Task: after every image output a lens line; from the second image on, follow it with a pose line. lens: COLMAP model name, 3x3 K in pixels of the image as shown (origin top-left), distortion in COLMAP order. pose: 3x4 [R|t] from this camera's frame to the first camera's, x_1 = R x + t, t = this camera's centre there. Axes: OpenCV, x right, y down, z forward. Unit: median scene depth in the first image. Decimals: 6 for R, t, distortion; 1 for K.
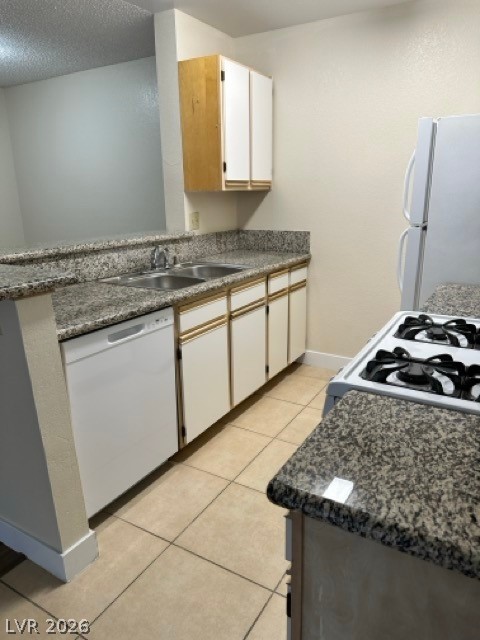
lens RADIAL K [[445.8, 0, 240.0], [0, 445.8, 320.0], [0, 0, 1]] dist [0.091675, -0.131191]
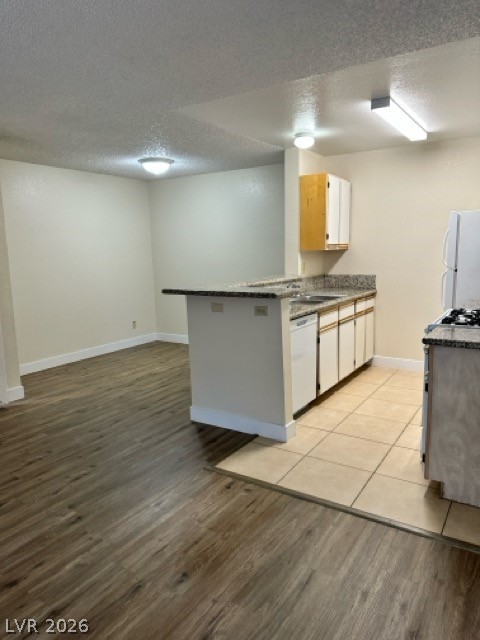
lens RADIAL K [[445.8, 0, 240.0], [0, 445.8, 320.0], [0, 0, 1]] dist [0.091675, -0.131191]
pose [[0.999462, -0.001489, -0.032765, -0.298002], [-0.002434, 0.992846, -0.119374, 0.160028], [0.032708, 0.119389, 0.992309, -0.597566]]
